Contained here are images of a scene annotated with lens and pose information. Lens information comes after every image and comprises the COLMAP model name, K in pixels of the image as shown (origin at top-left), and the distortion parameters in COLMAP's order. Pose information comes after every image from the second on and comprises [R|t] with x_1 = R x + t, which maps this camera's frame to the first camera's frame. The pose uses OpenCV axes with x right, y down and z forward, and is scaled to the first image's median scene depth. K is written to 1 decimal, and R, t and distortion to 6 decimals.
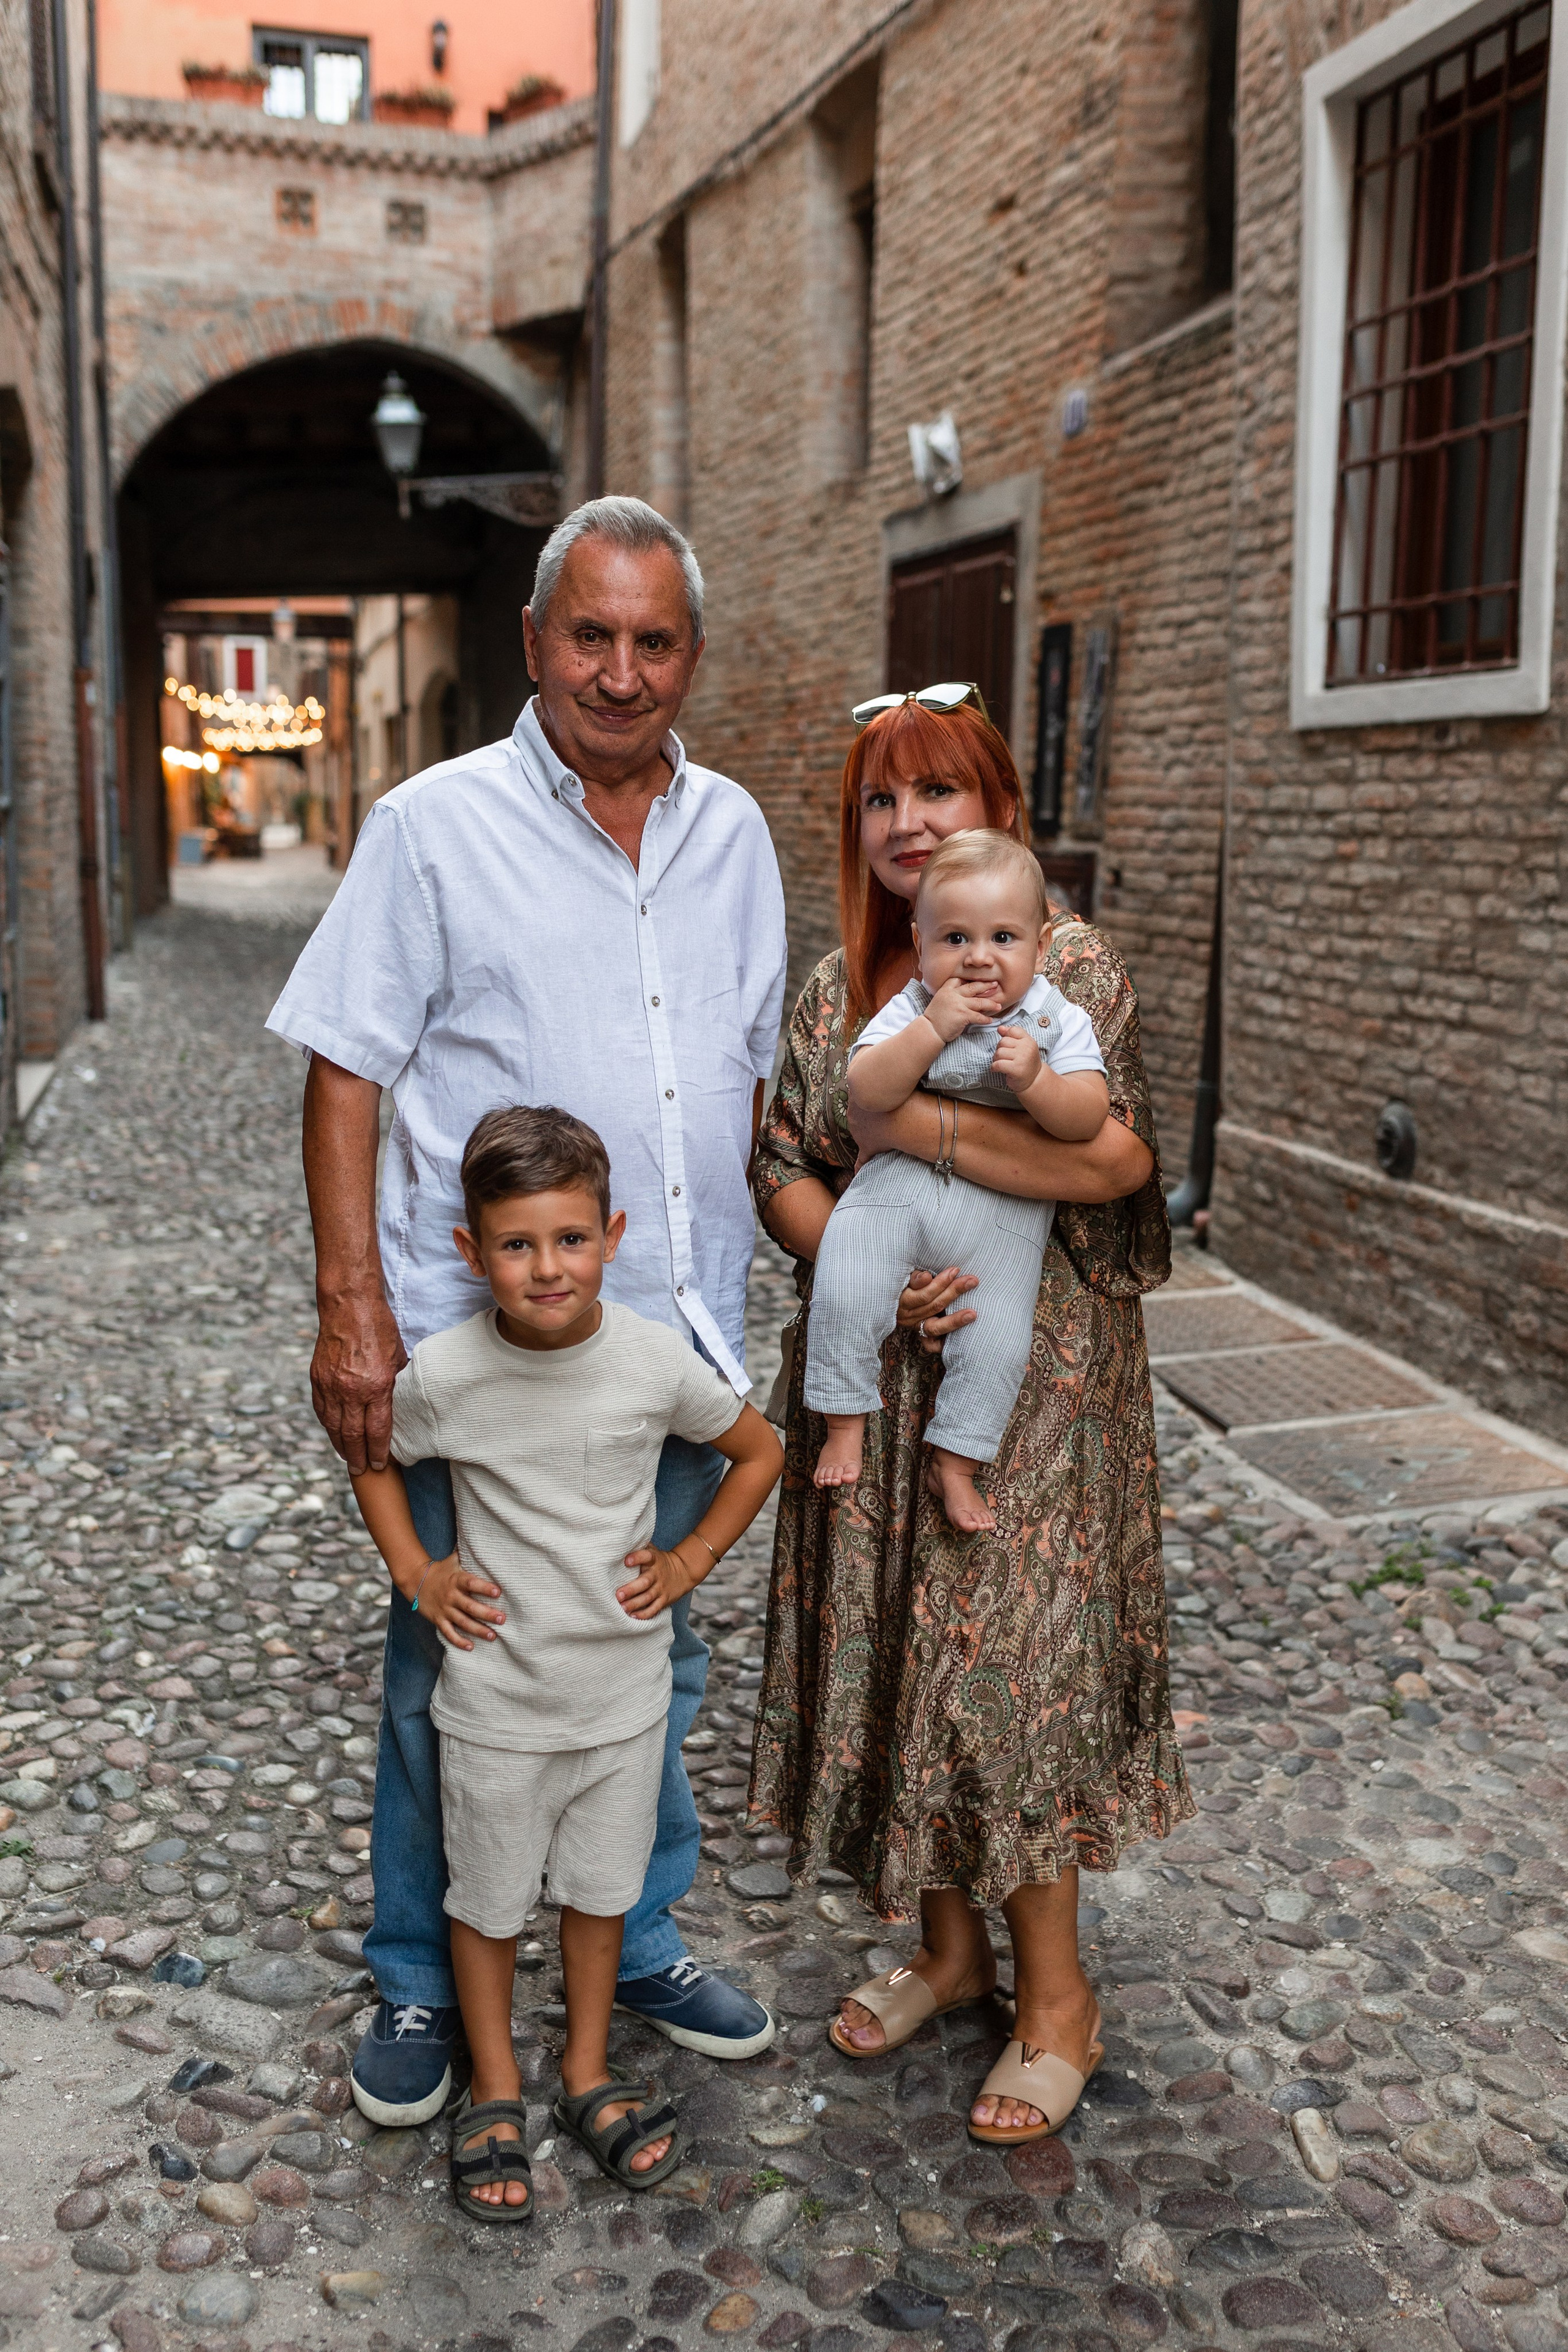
lens RADIAL K [[2269.0, 0, 789.7], [0, 2269.0, 1188.3], [0, 0, 1]] dist [0.004464, -0.010228]
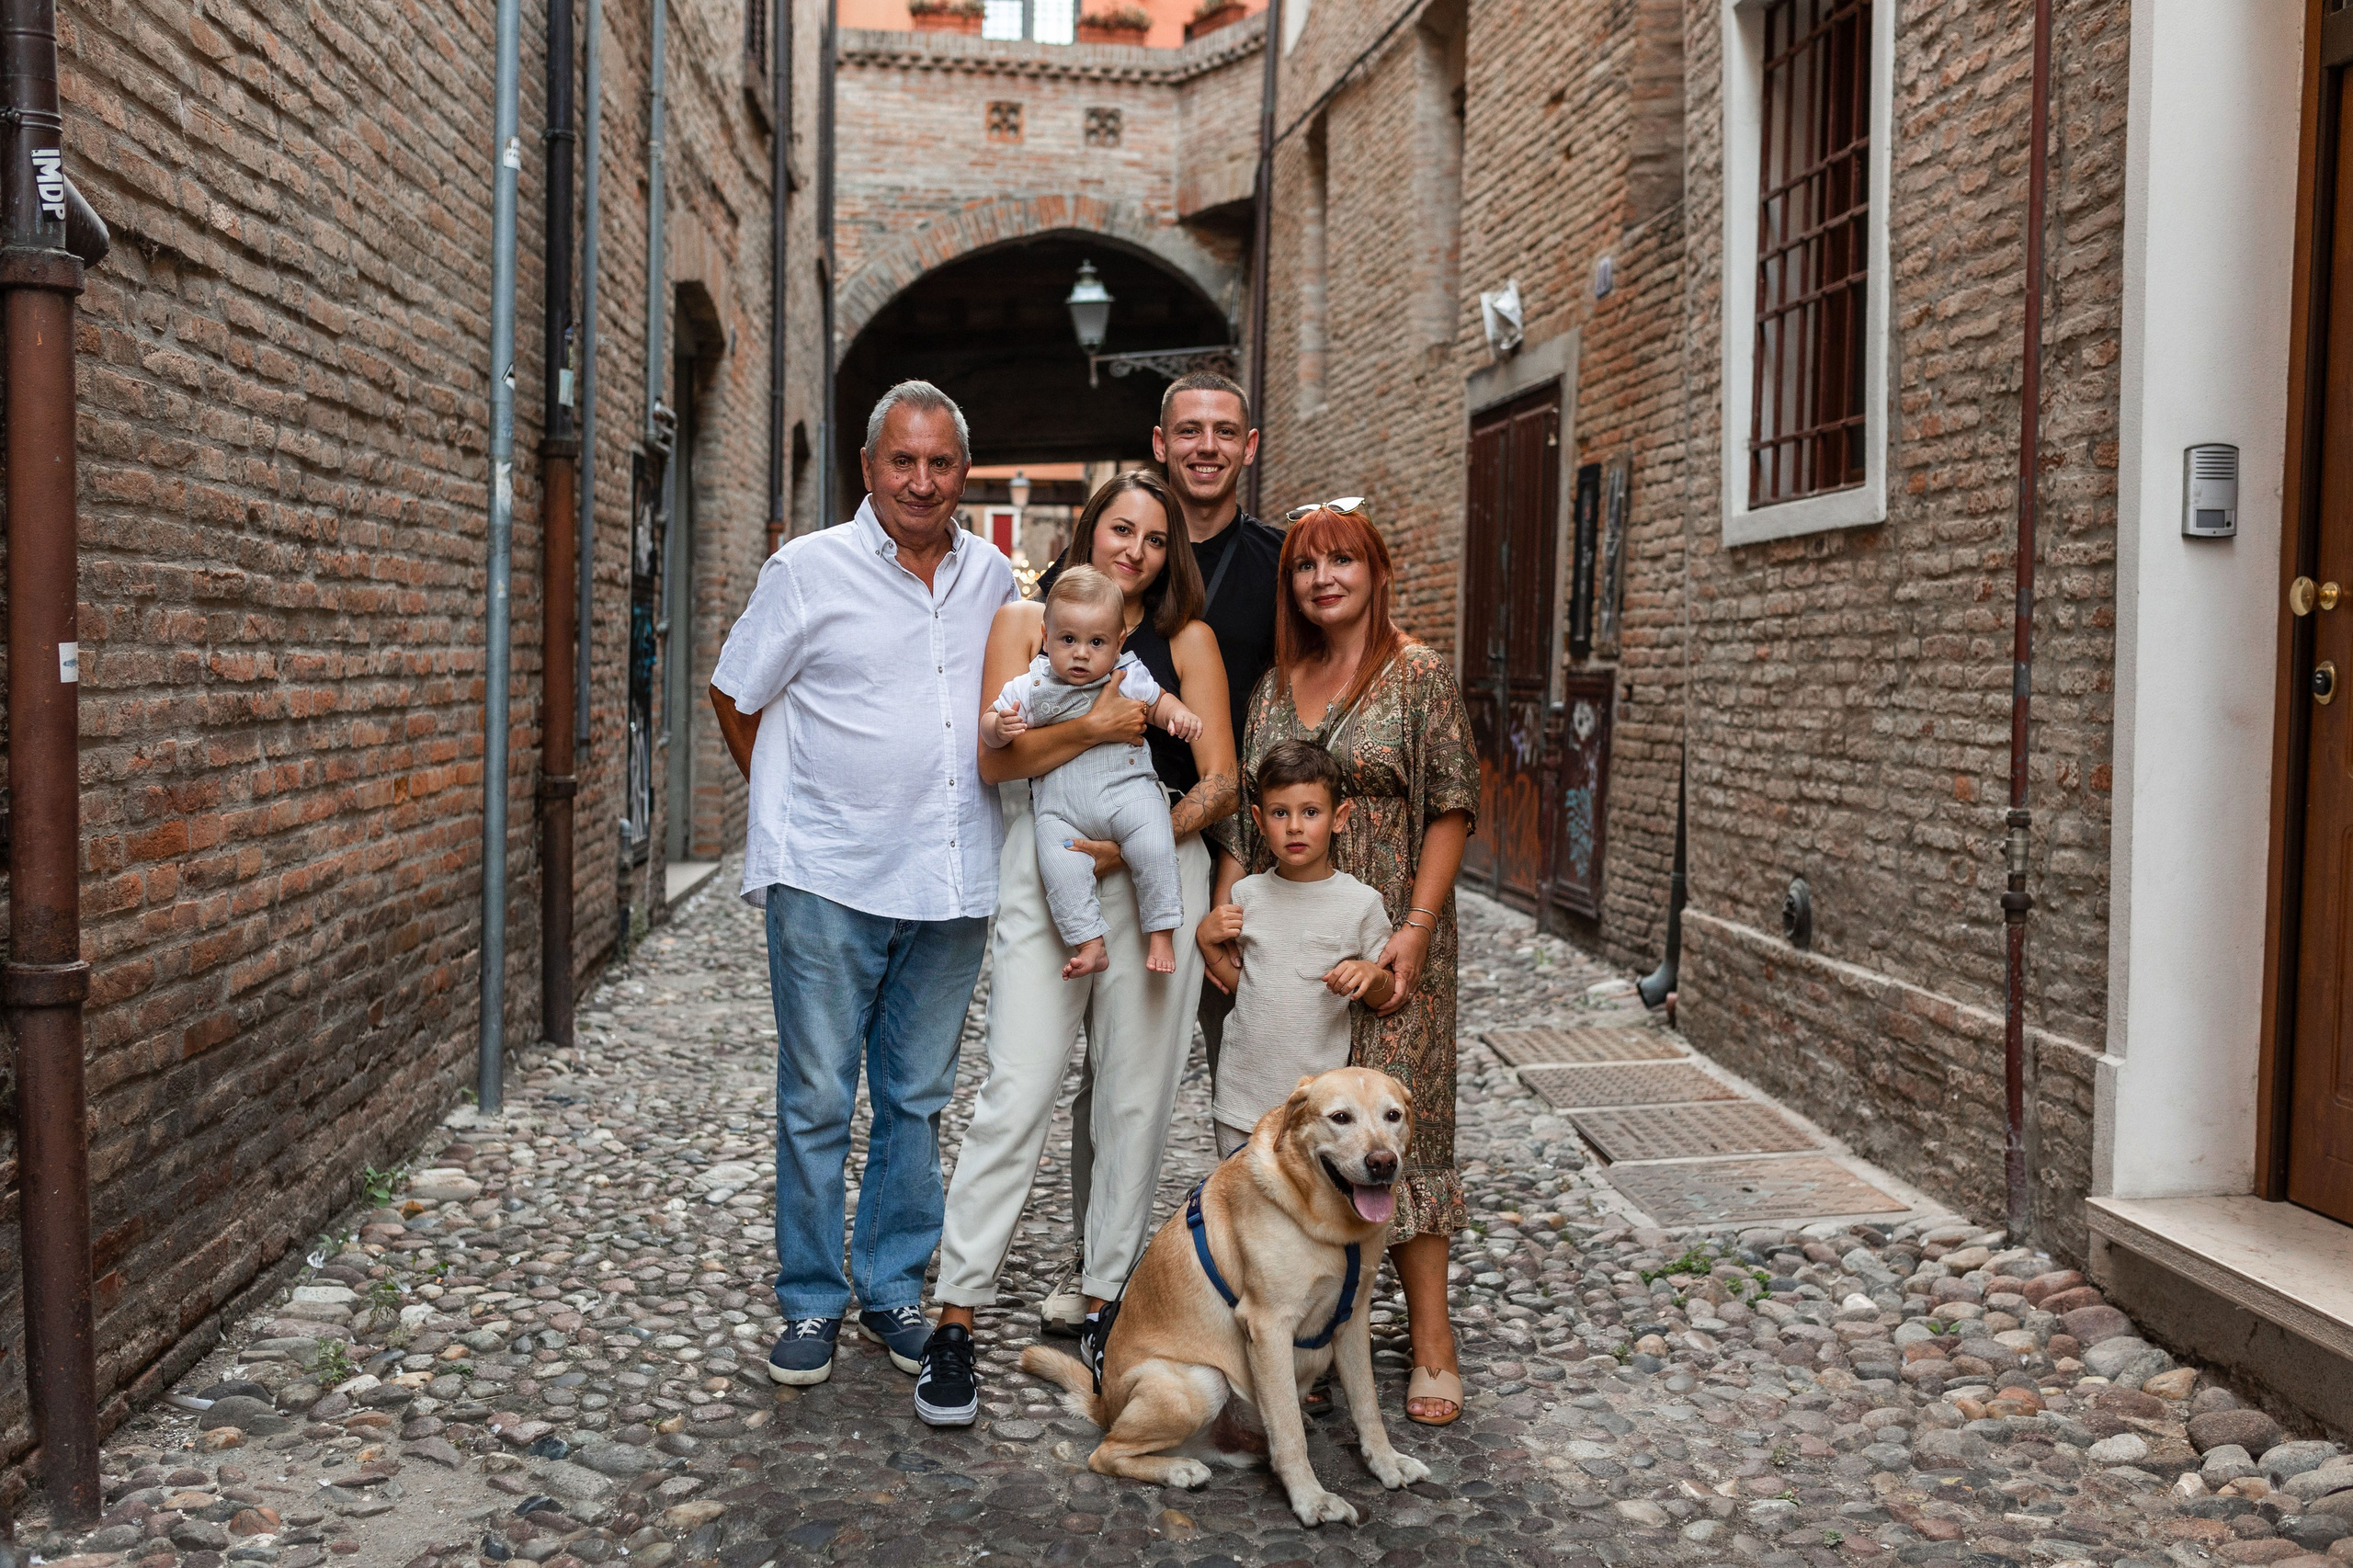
lens RADIAL K [[2298.1, 0, 1150.5], [0, 2298.1, 783.0], [0, 0, 1]] dist [-0.000699, 0.011169]
pose [[0.984463, 0.010022, -0.175308, 0.116819], [-0.030615, 0.992875, -0.115160, 0.040967], [0.172905, 0.118738, 0.977755, -0.109440]]
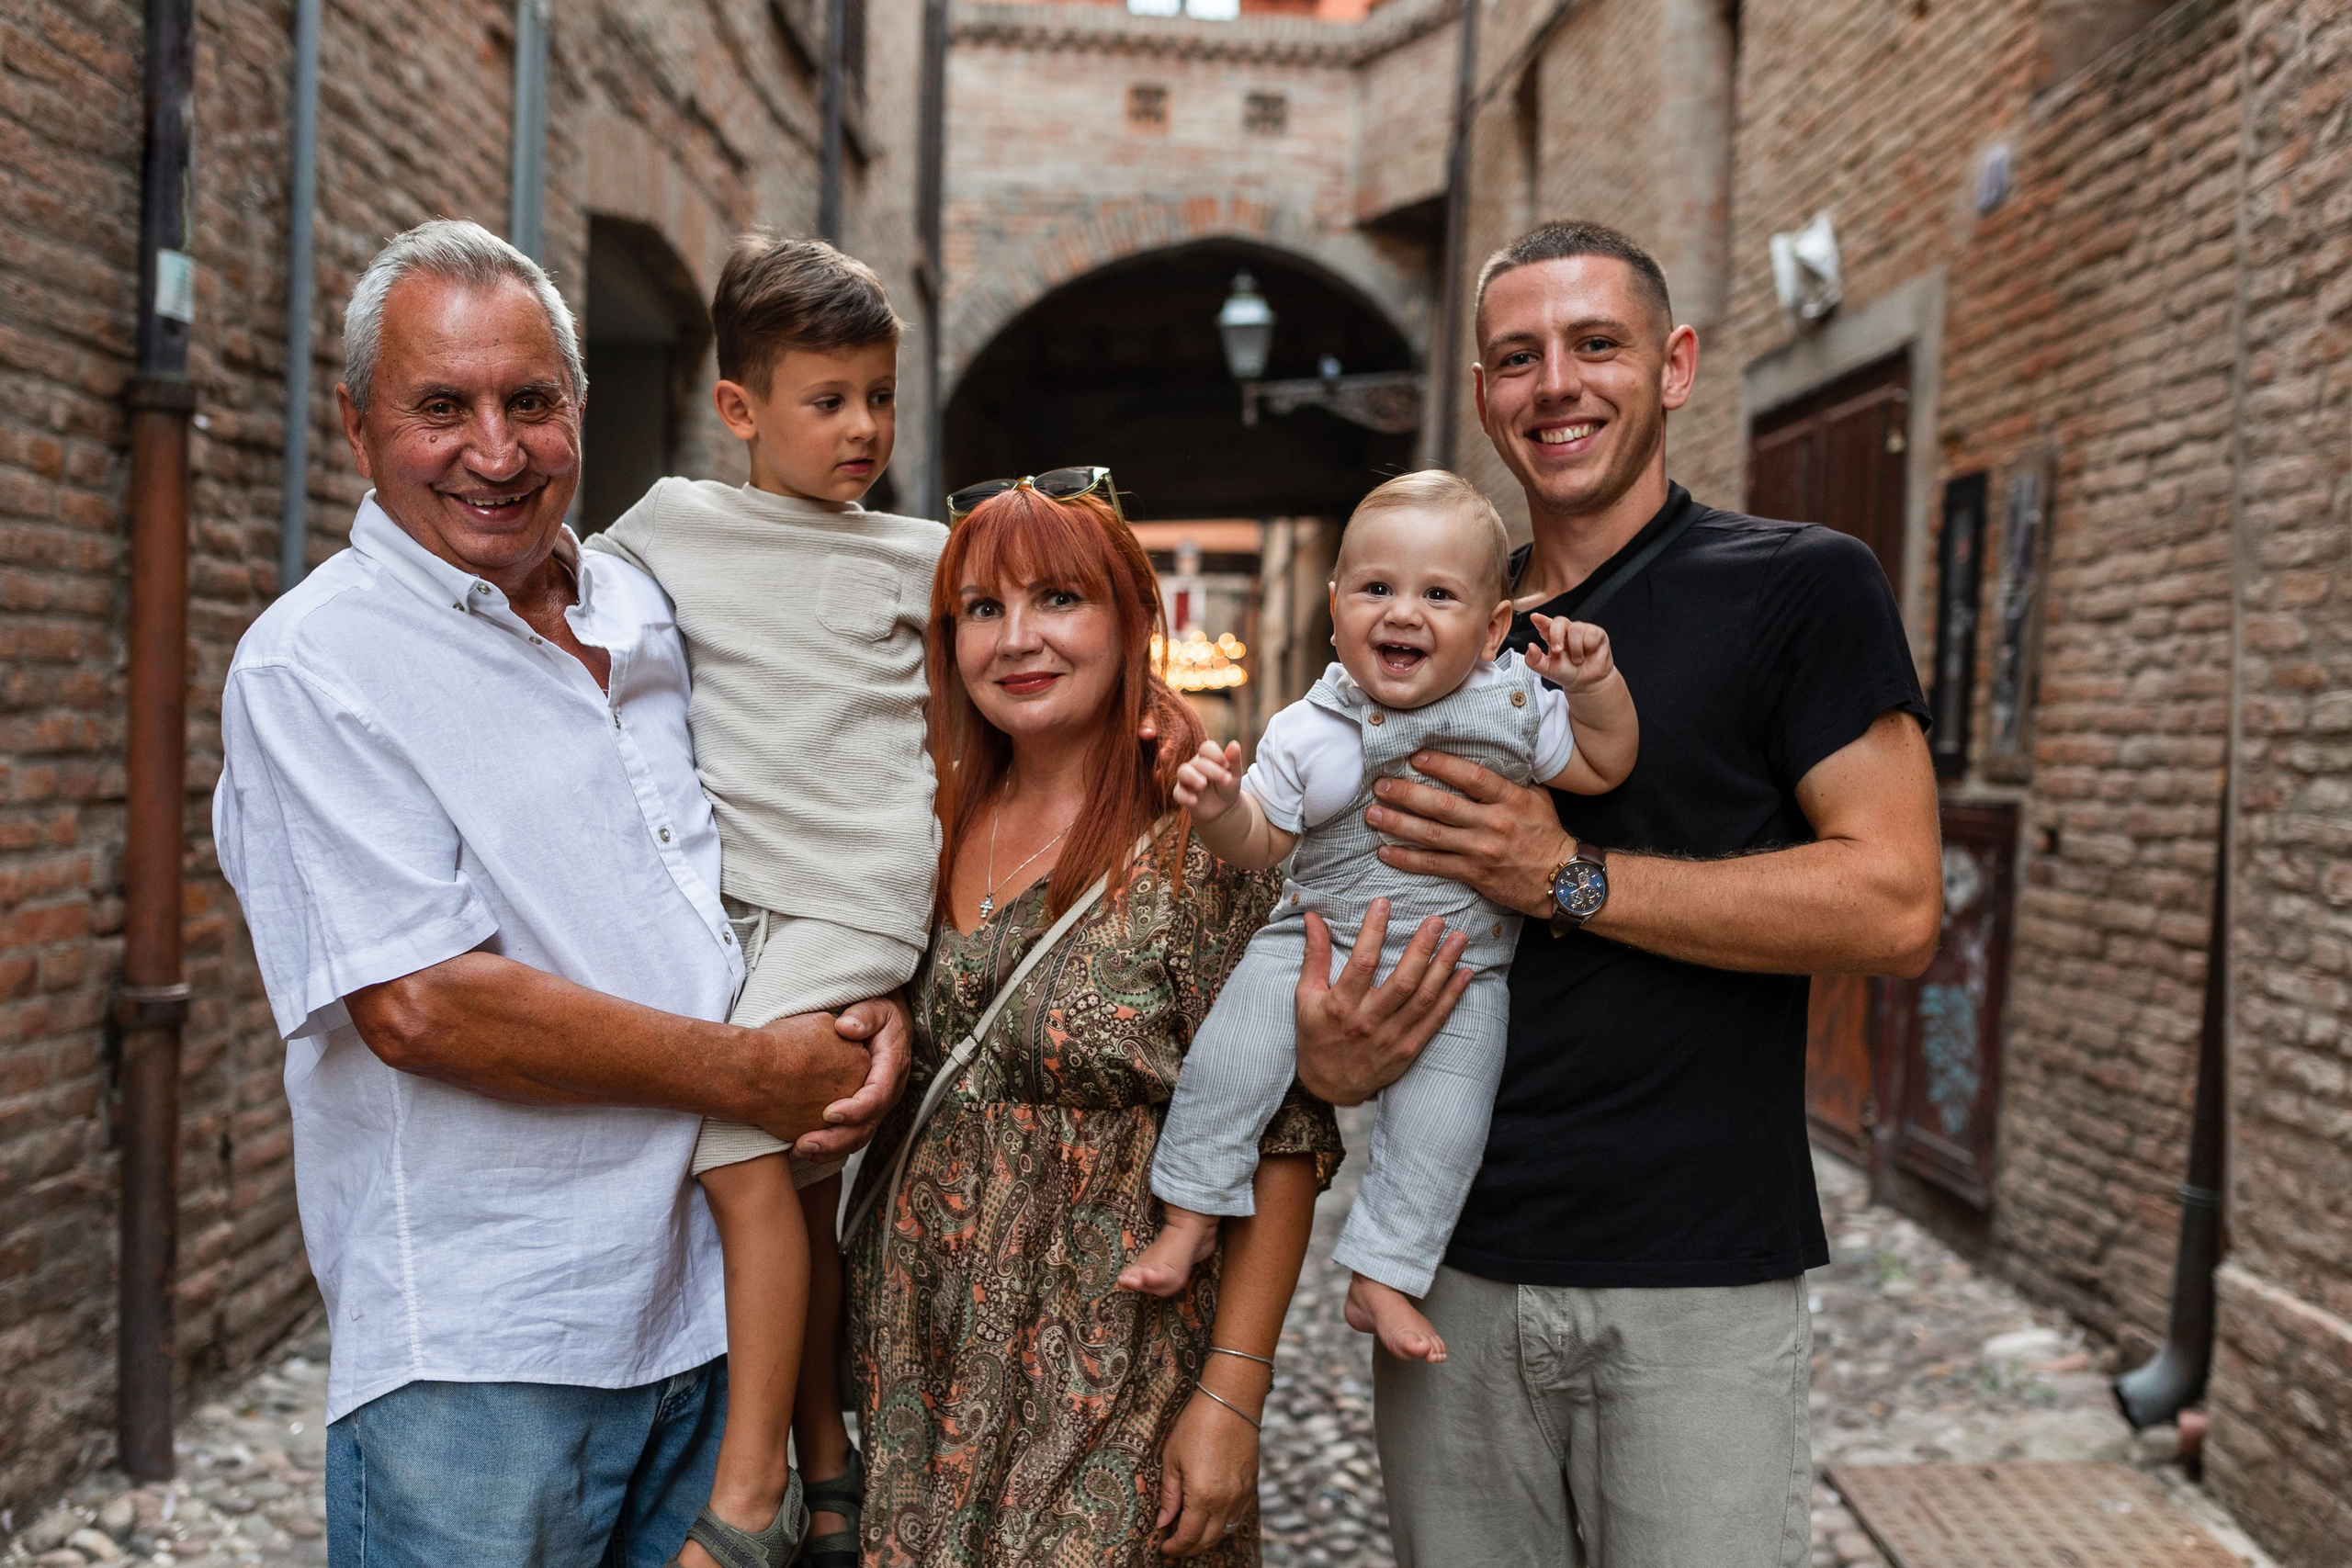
lens RADIAL K [[2268.8, 0, 1170.8], [0, 2268.8, 807.3], [0, 0, 1]] dist [0.004464, -0.010228]
pose [[0.968438, 0.020188, -0.248437, 0.063402], [-0.055114, 0.989387, -0.134446, -0.046601], [0.243086, 0.143895, 0.959272, 0.324526]]
